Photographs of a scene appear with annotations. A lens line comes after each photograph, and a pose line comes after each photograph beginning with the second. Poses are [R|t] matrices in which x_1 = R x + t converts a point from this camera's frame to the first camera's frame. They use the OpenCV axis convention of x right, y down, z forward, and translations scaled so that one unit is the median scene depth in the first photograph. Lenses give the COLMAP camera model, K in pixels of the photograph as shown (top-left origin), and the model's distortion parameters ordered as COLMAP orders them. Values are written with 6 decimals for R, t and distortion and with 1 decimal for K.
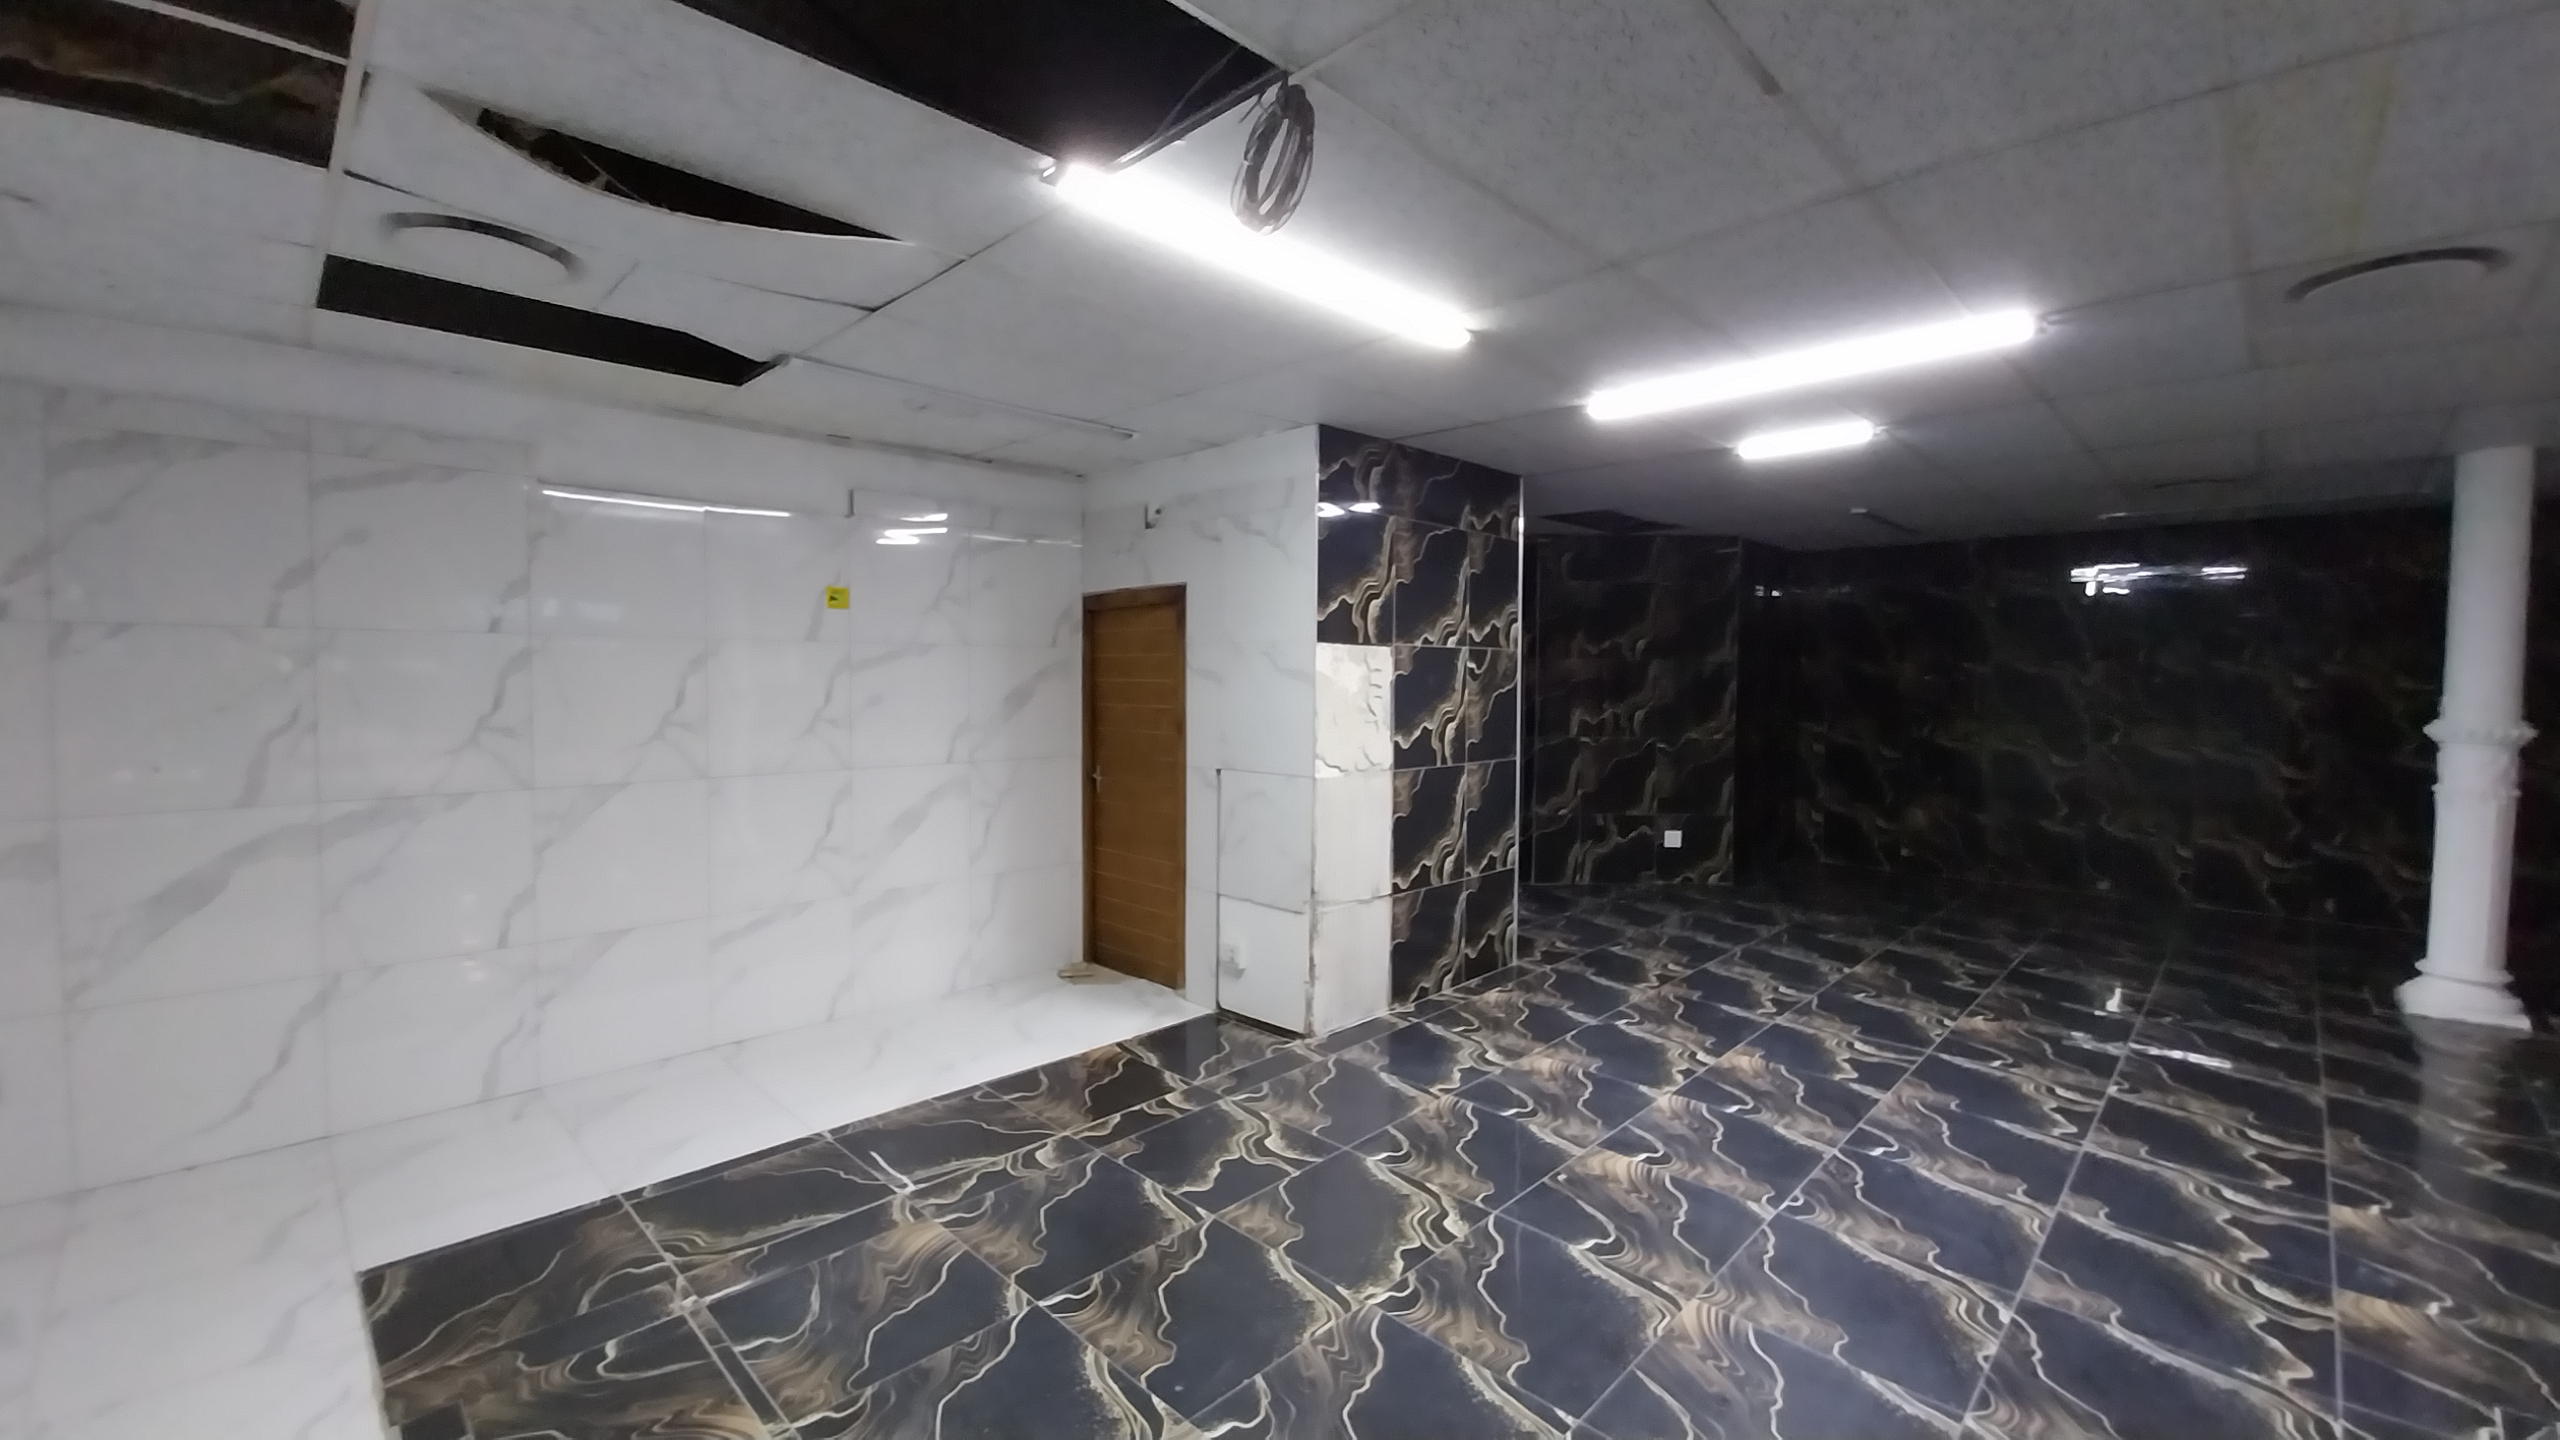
lens RADIAL K [[1007.8, 0, 1293.8], [0, 1007.8, 727.3], [0, 0, 1]] dist [0.020983, -0.014052]
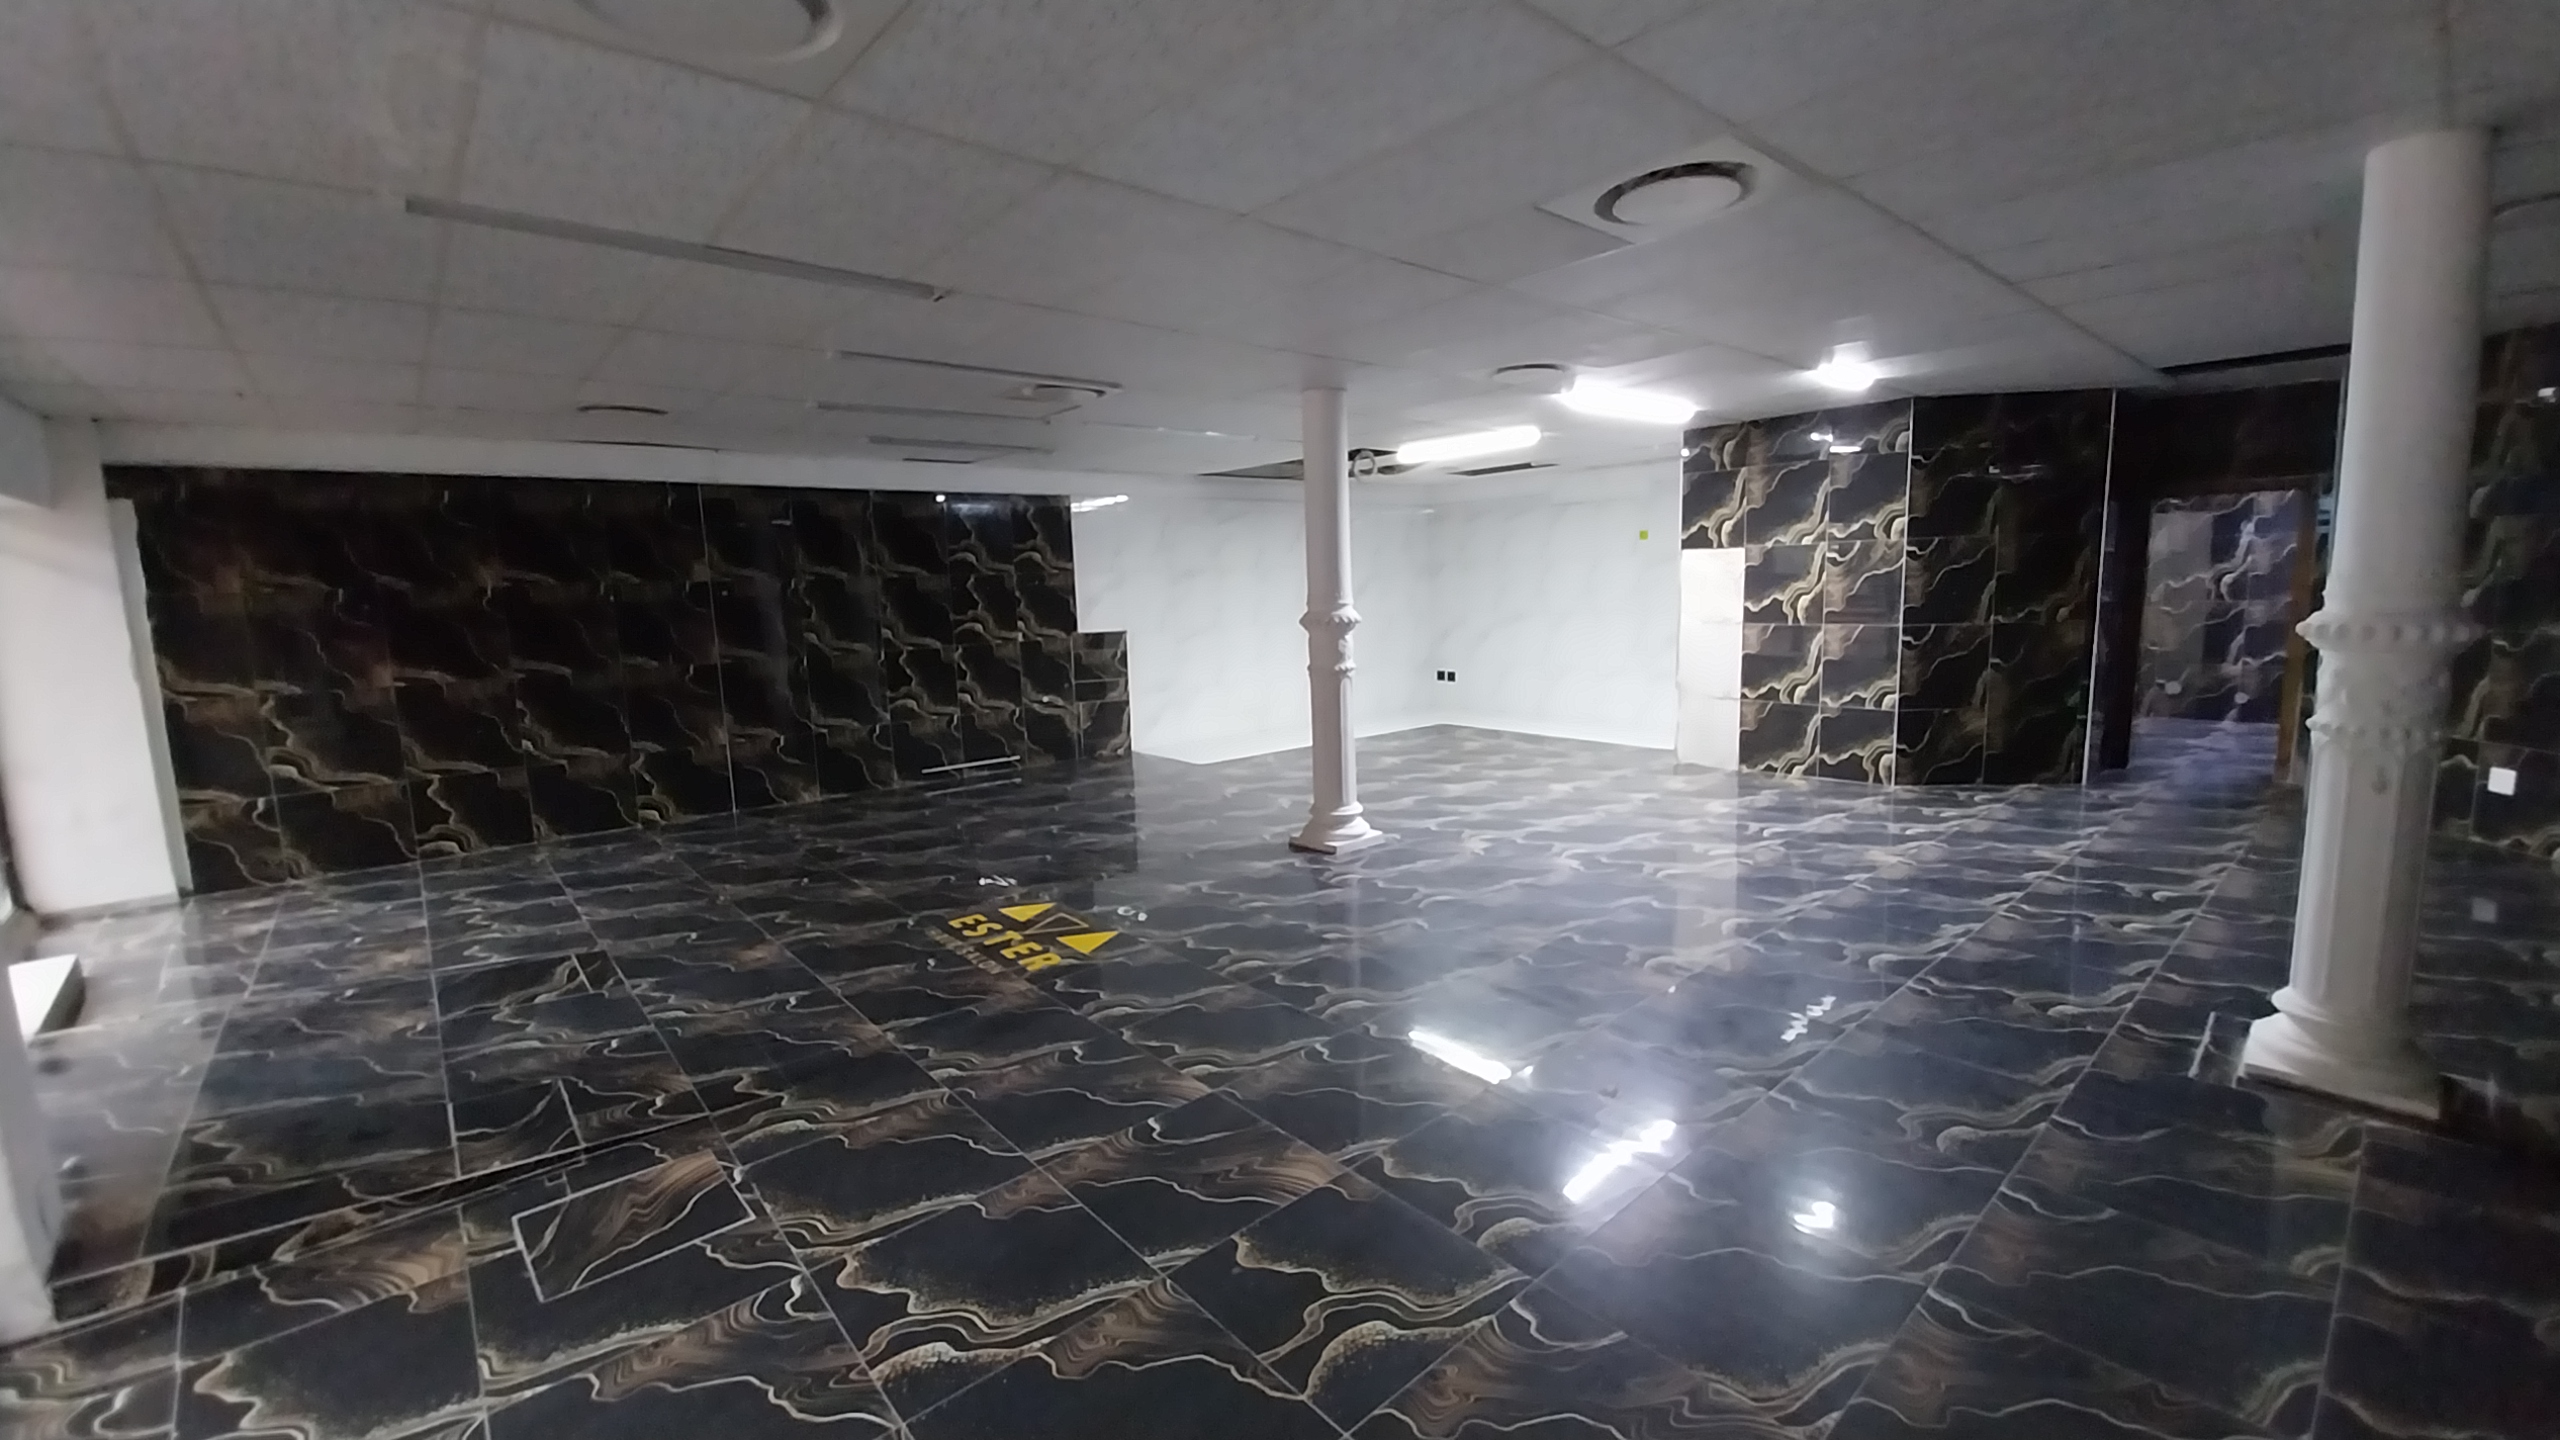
lens RADIAL K [[1011.9, 0, 1289.7], [0, 1011.9, 712.3], [0, 0, 1]] dist [0.021620, -0.013358]
pose [[-0.074431, 0.126399, -0.989183, 1.843475], [-0.018639, 0.991585, 0.128108, -0.012658], [0.997052, 0.027973, -0.071449, 0.389989]]
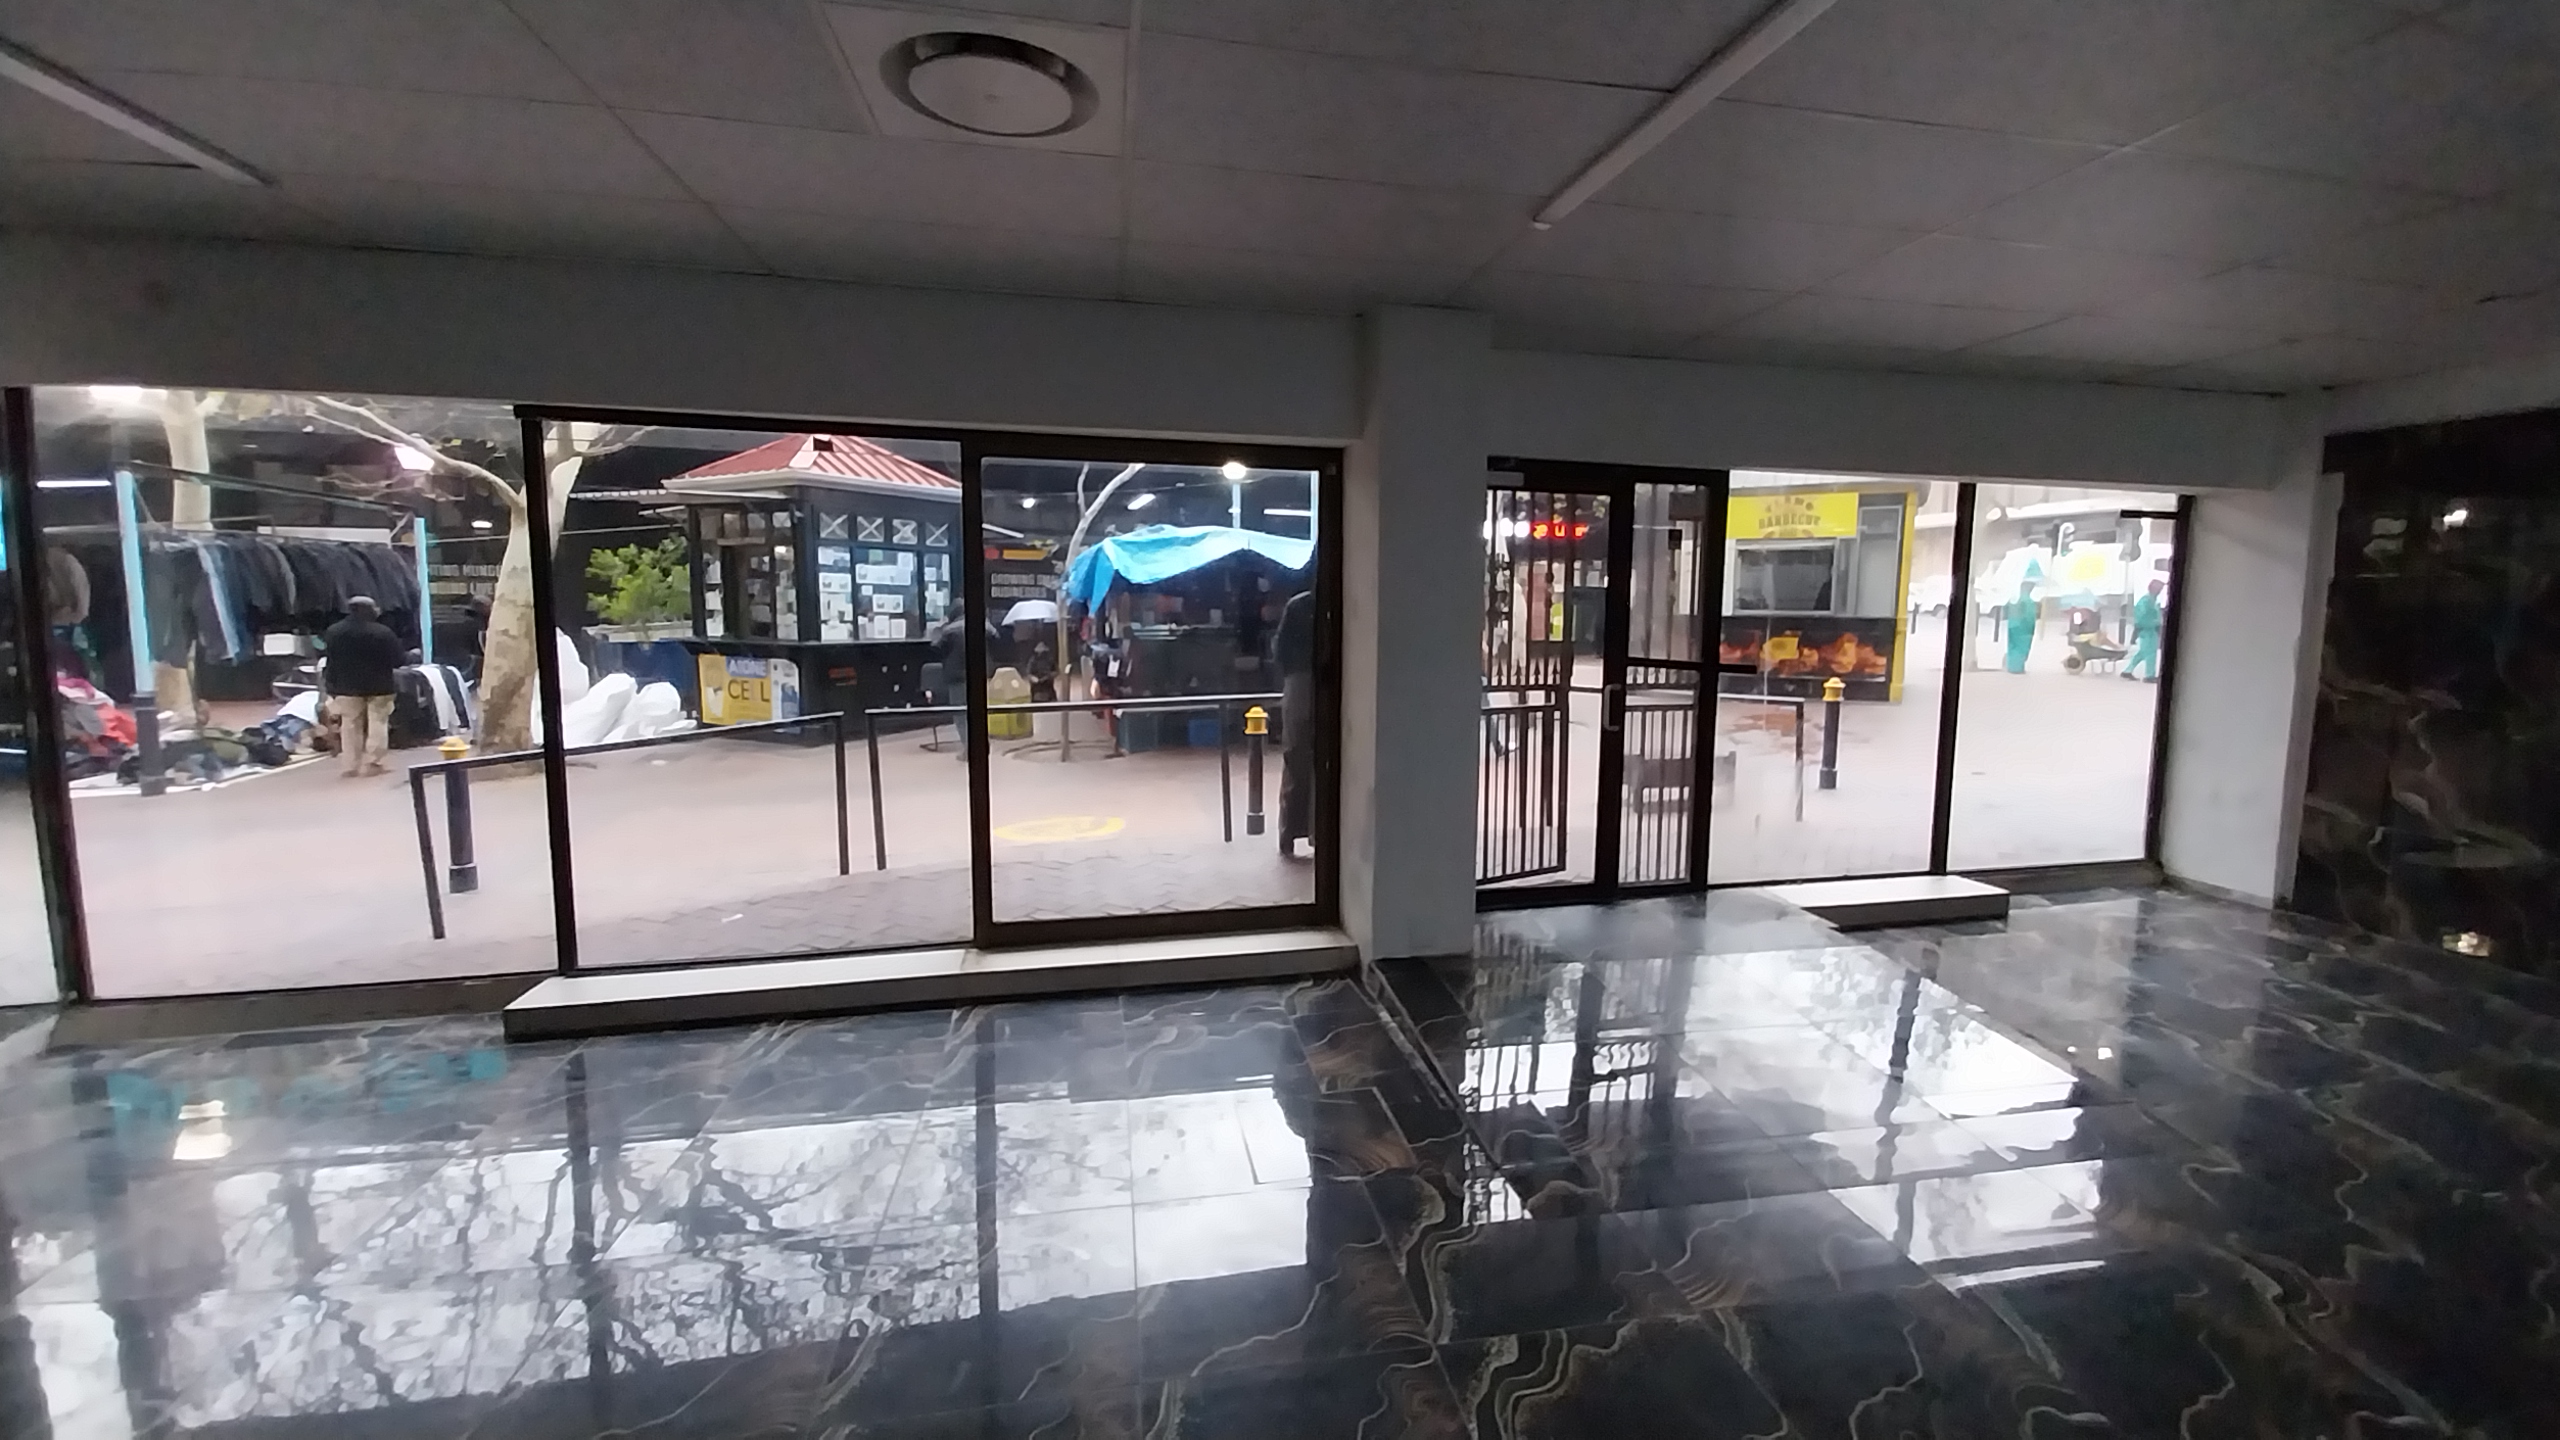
lens RADIAL K [[1030.0, 0, 1319.3], [0, 1030.0, 712.7], [0, 0, 1]] dist [0.024310, -0.015218]
pose [[-0.829132, -0.071258, 0.554493, 1.011200], [0.014238, 0.988830, 0.148365, -0.009417], [-0.558872, 0.130909, -0.818856, 0.490257]]
